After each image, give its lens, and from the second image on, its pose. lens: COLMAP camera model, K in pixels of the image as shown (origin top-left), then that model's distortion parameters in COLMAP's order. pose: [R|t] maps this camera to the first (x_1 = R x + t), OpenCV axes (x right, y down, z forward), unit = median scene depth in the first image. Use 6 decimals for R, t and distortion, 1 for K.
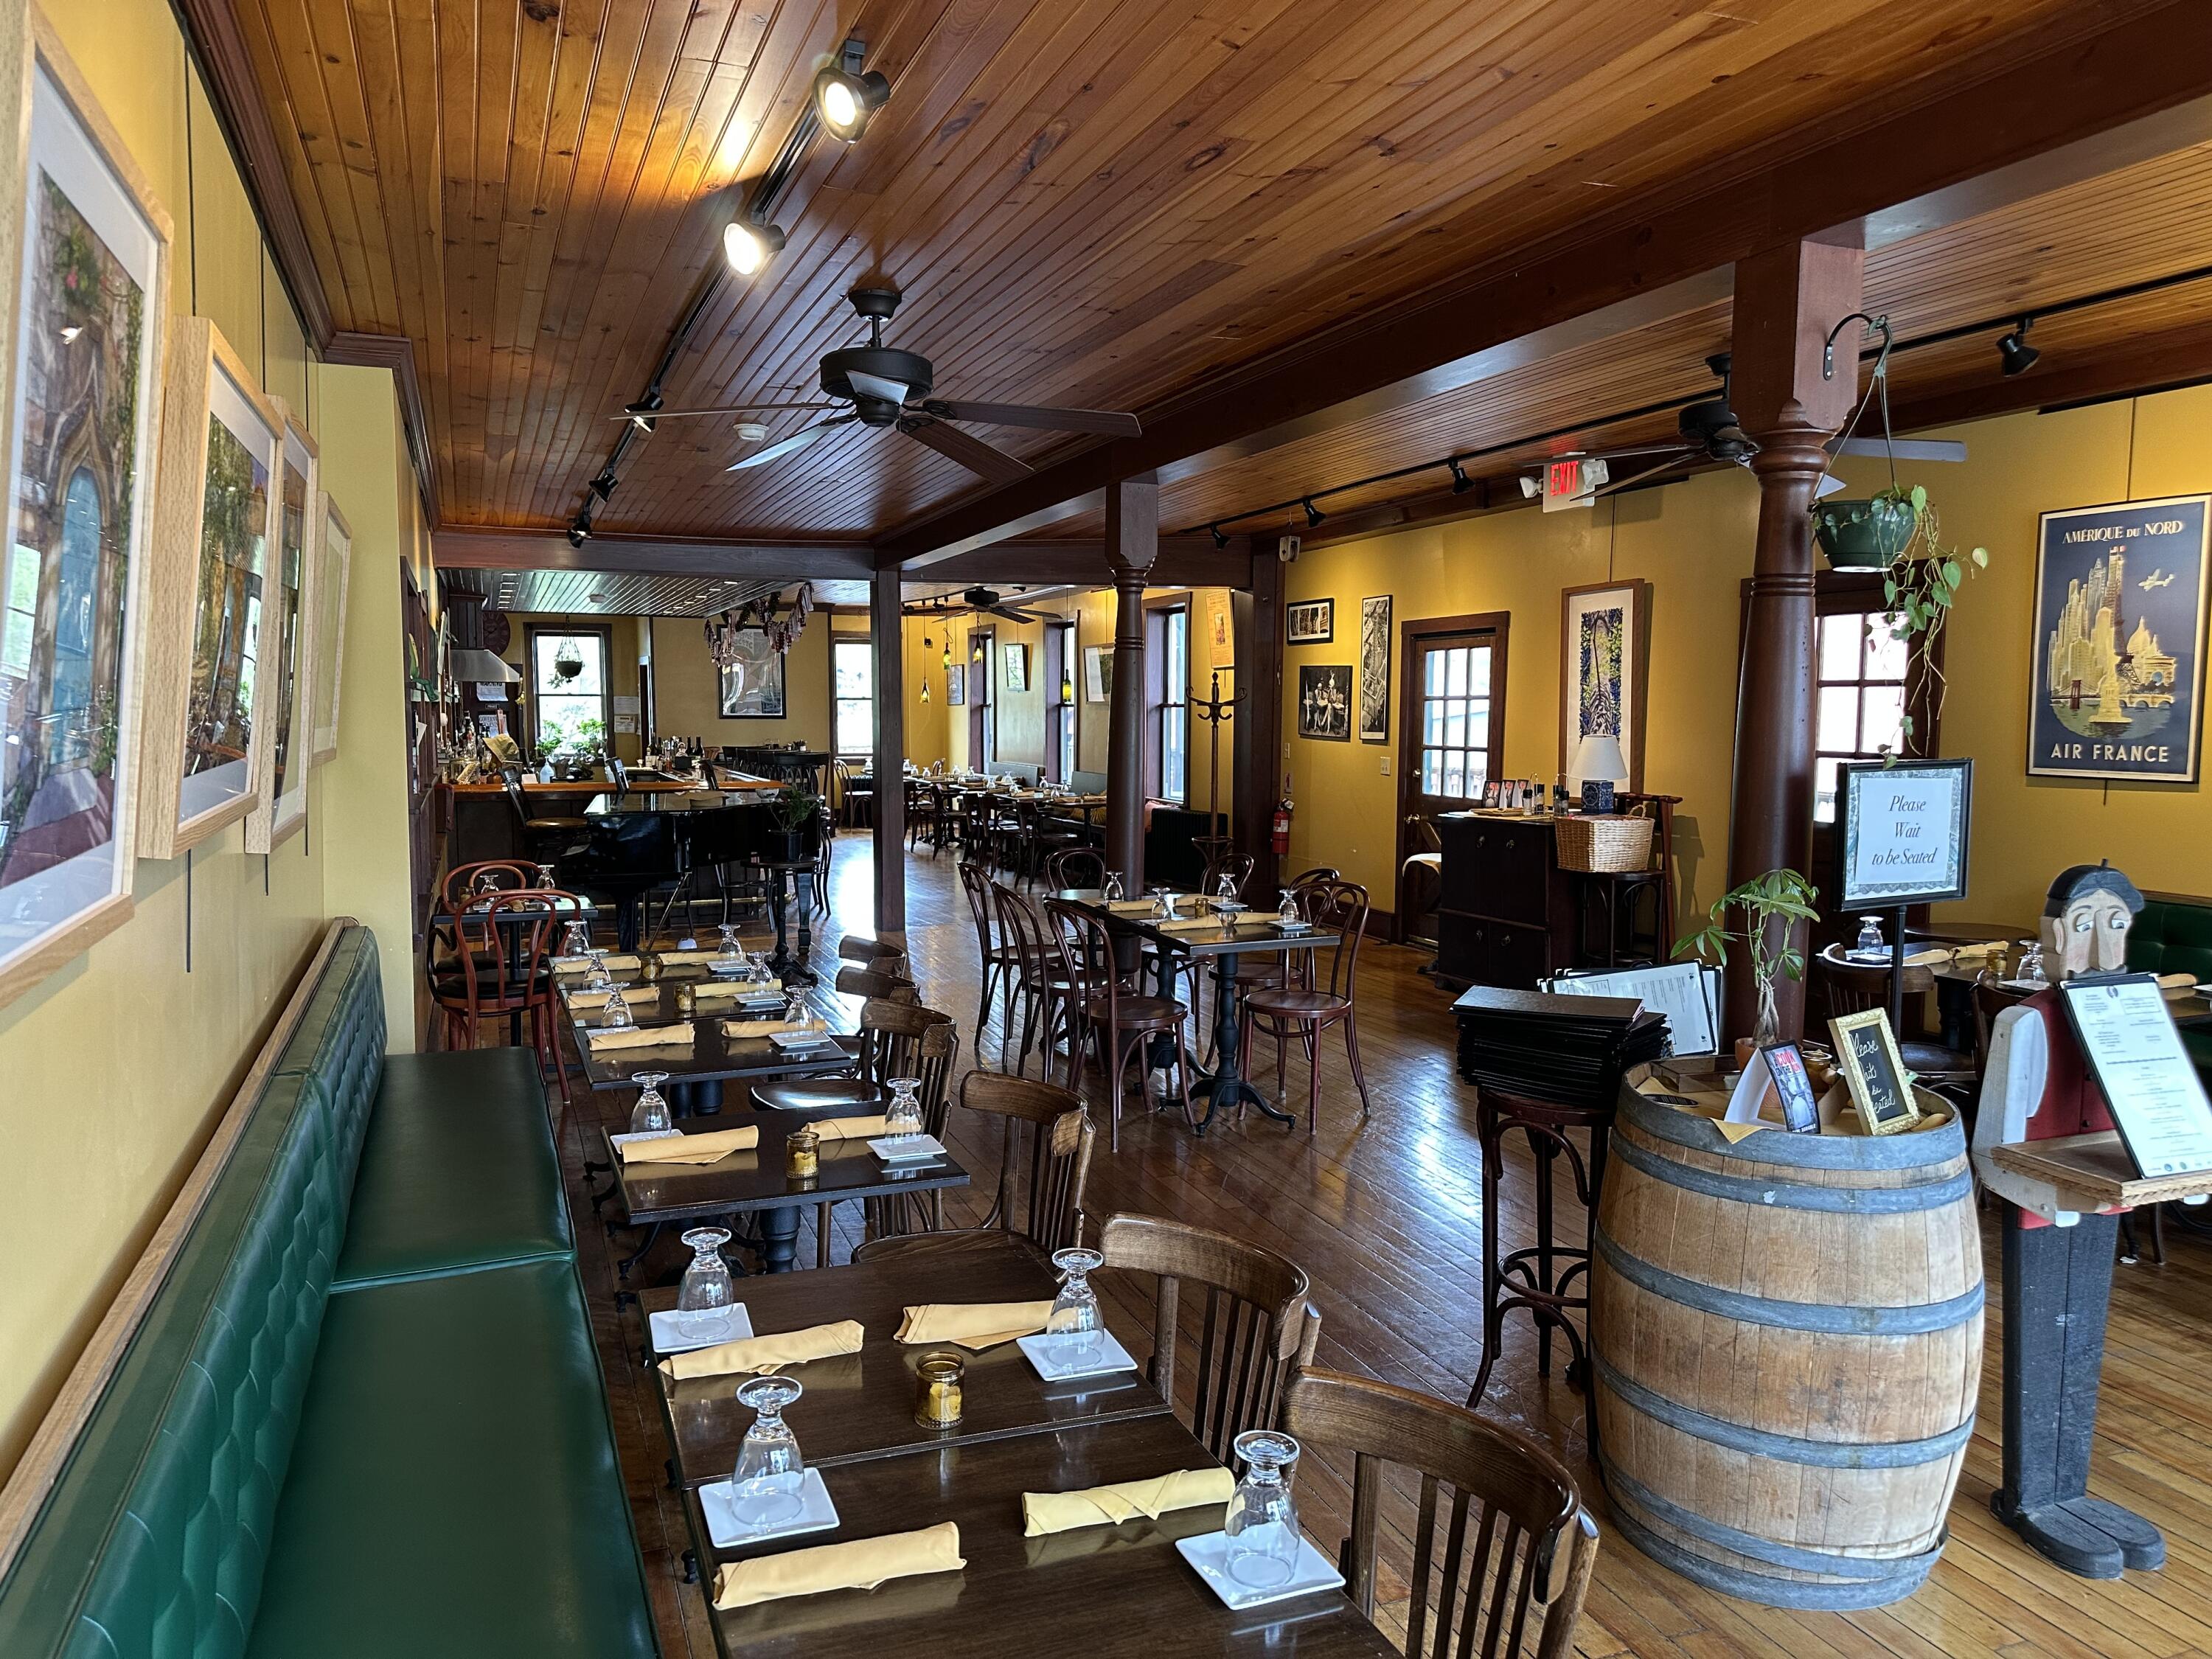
lens RADIAL K [[1524.9, 0, 1090.6], [0, 1524.9, 835.4], [0, 0, 1]] dist [0.043787, -0.006860]
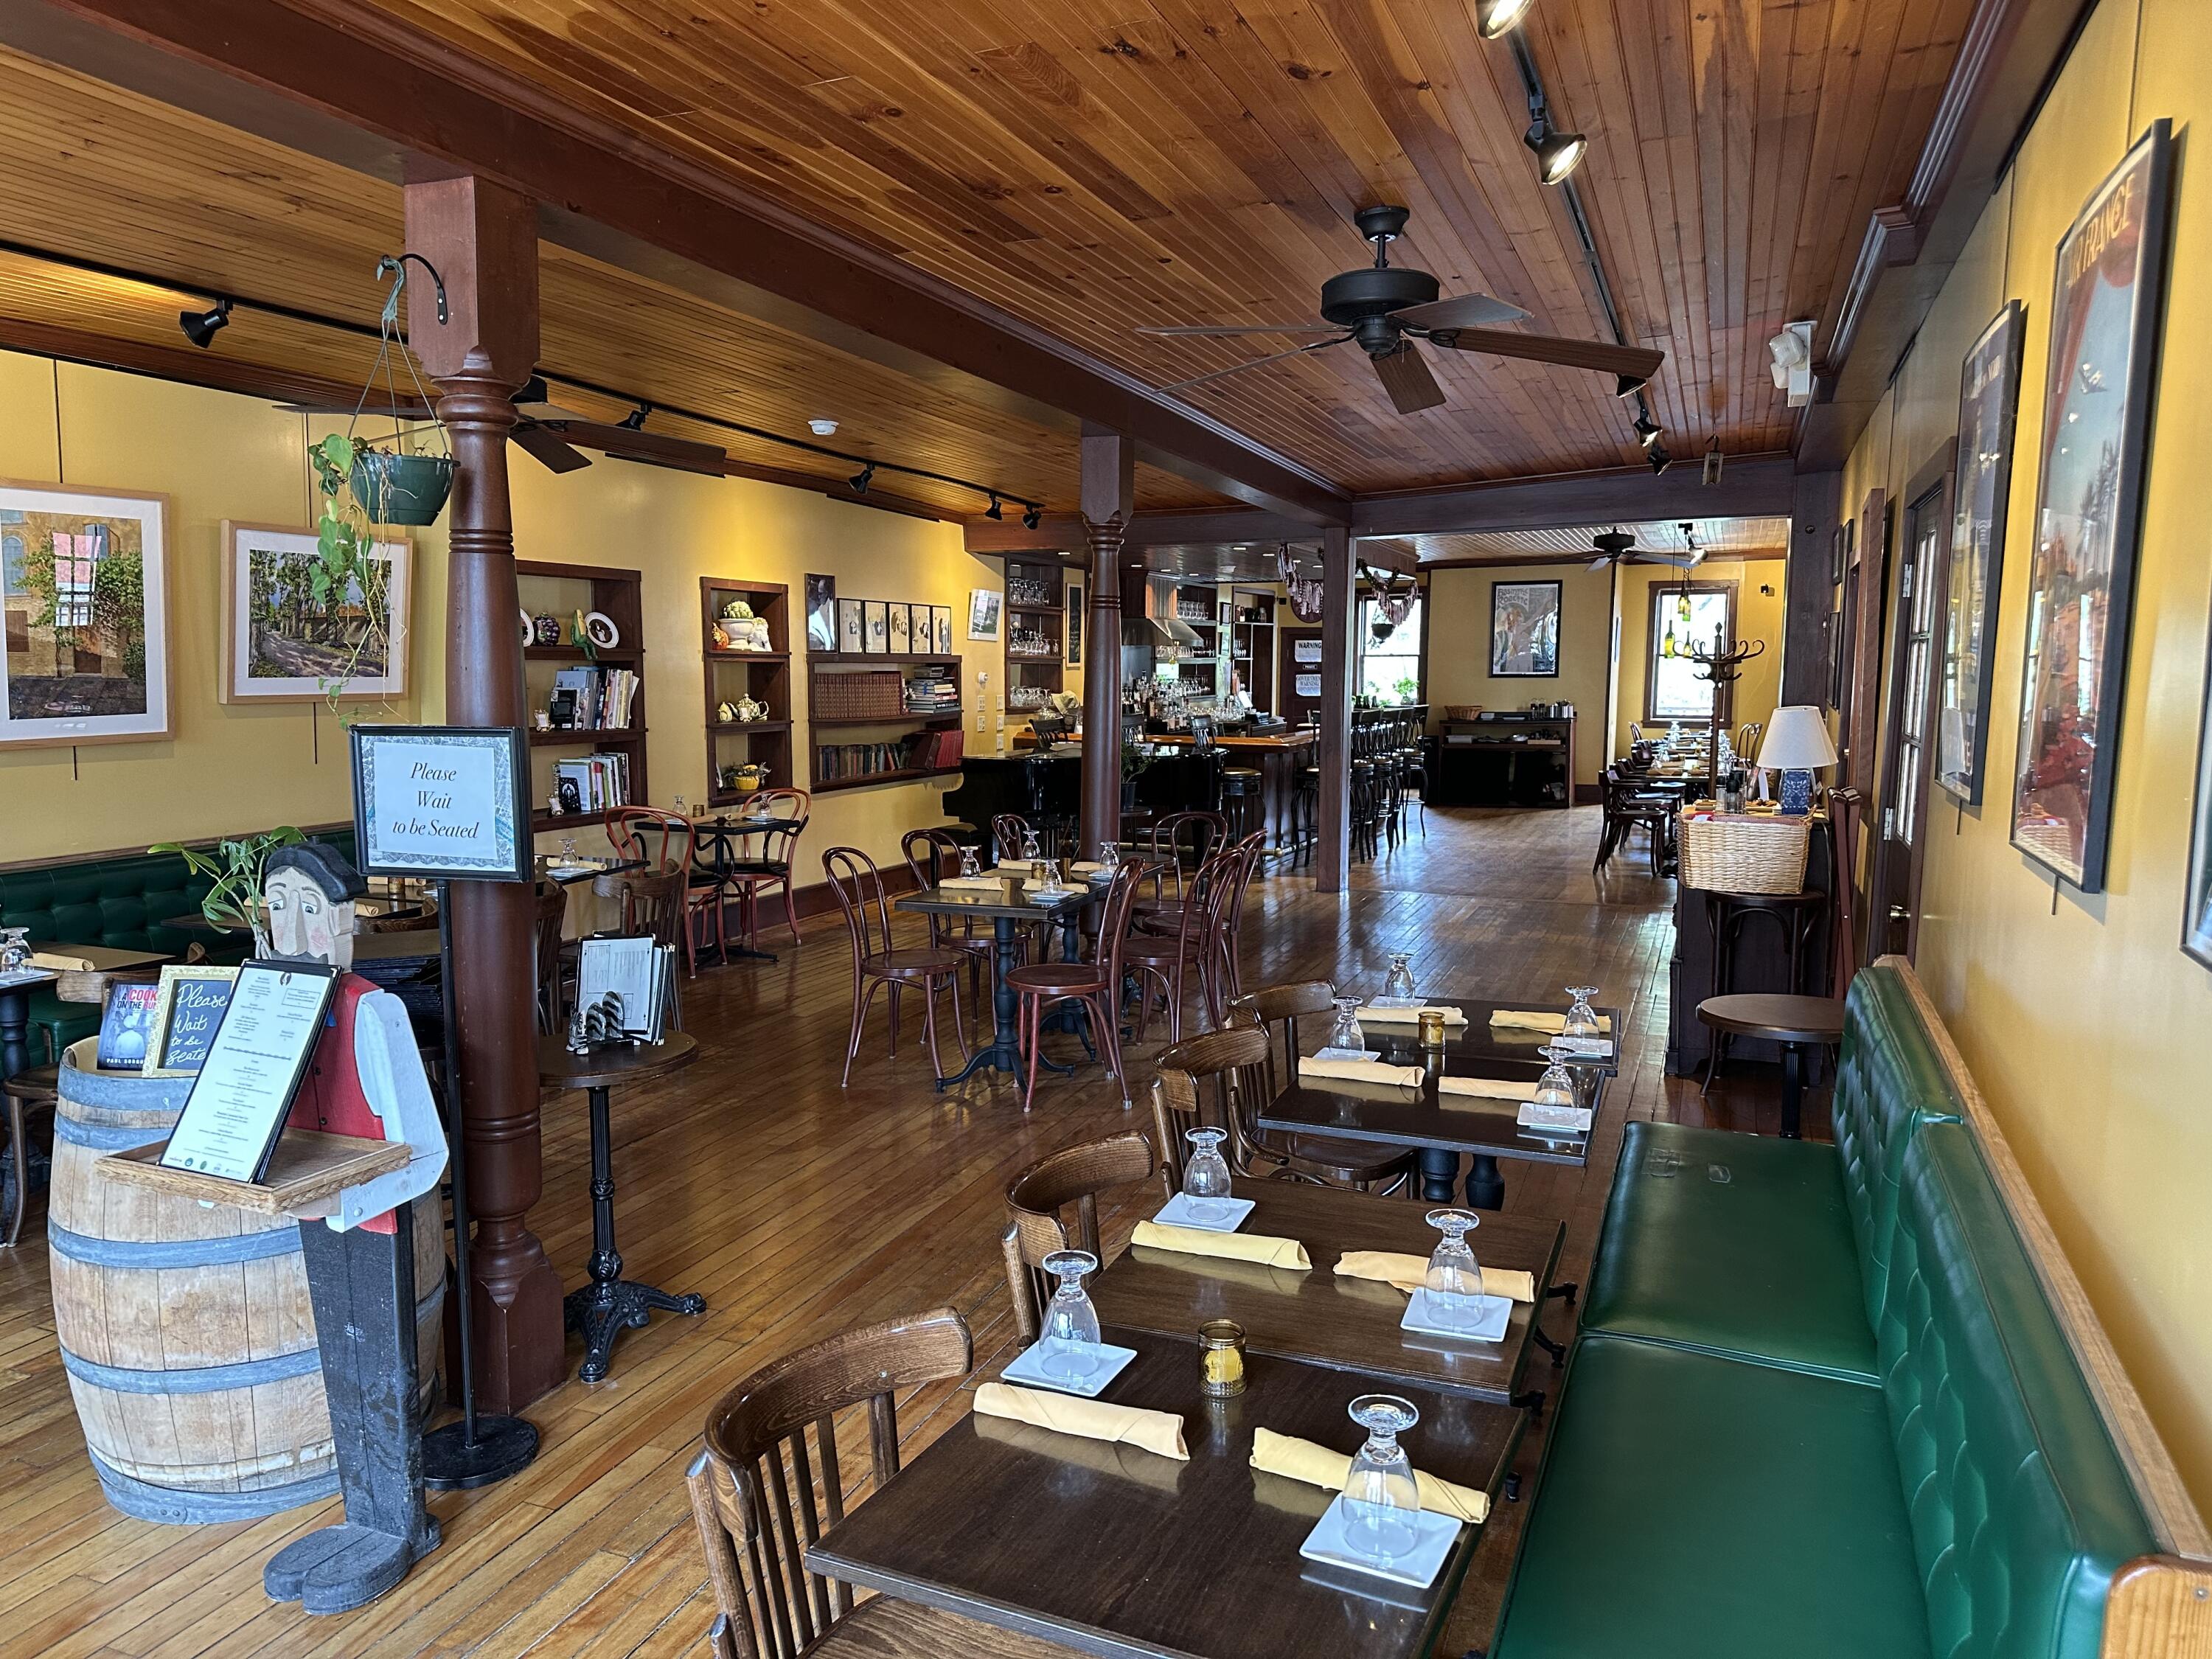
lens RADIAL K [[1524.9, 0, 1090.6], [0, 1524.9, 835.4], [0, 0, 1]] dist [0.043787, -0.006860]
pose [[0.706461, 0.074761, -0.703792, 1.457447], [-0.055775, 0.997194, 0.049941, -0.050445], [0.705551, 0.003972, 0.708648, 0.612200]]
